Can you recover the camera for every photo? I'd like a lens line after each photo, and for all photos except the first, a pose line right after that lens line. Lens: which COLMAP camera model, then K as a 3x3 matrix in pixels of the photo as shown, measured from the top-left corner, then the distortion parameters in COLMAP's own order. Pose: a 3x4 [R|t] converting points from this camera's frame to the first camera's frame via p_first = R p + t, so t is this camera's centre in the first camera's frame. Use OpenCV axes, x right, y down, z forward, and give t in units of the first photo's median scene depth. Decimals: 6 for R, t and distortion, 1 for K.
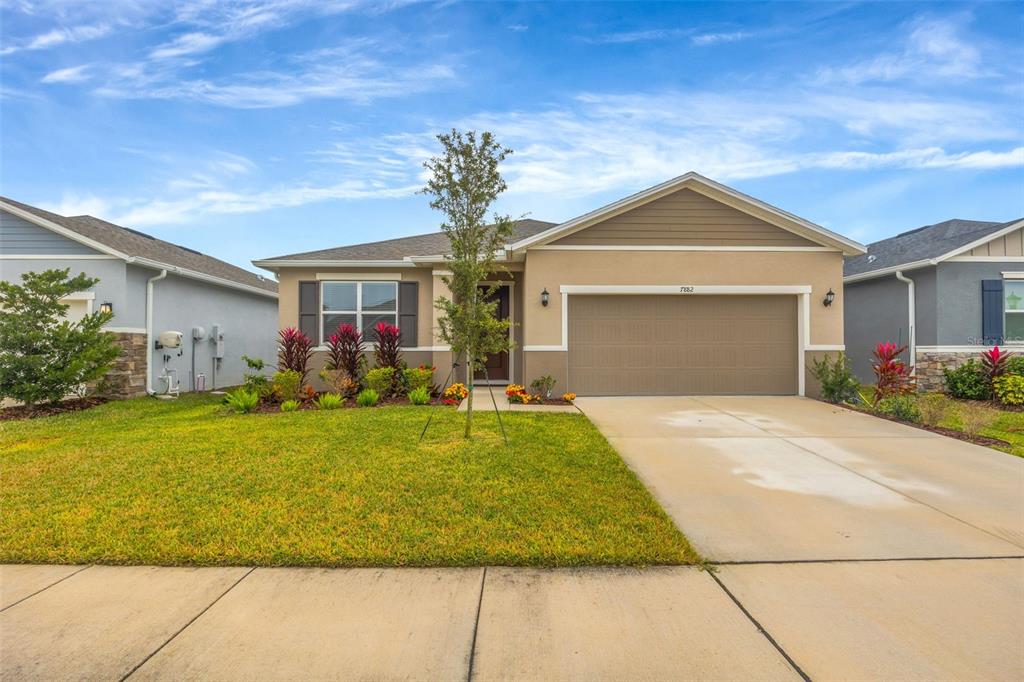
lens RADIAL K [[397.2, 0, 513.9], [0, 397.2, 338.2], [0, 0, 1]] dist [-0.001303, -0.000018]
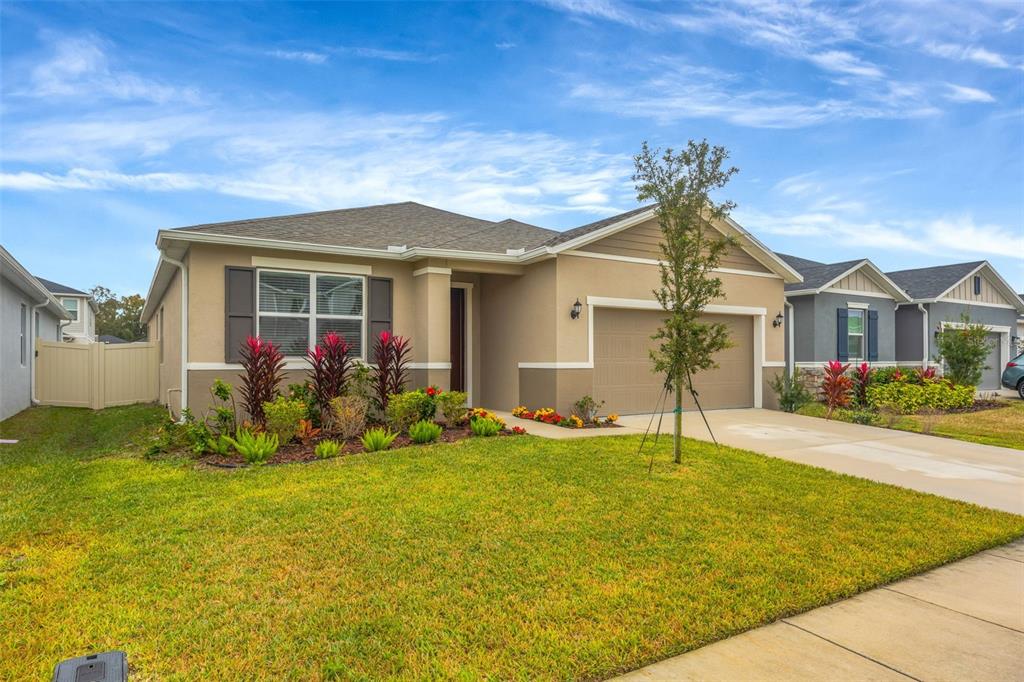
lens RADIAL K [[483.8, 0, 511.9], [0, 483.8, 357.4], [0, 0, 1]] dist [-0.019699, -0.000404]
pose [[0.915600, 0.004759, 0.402062, -0.436109], [-0.012360, 0.999791, 0.016314, -0.007997], [-0.401901, -0.019906, 0.915467, 0.053851]]
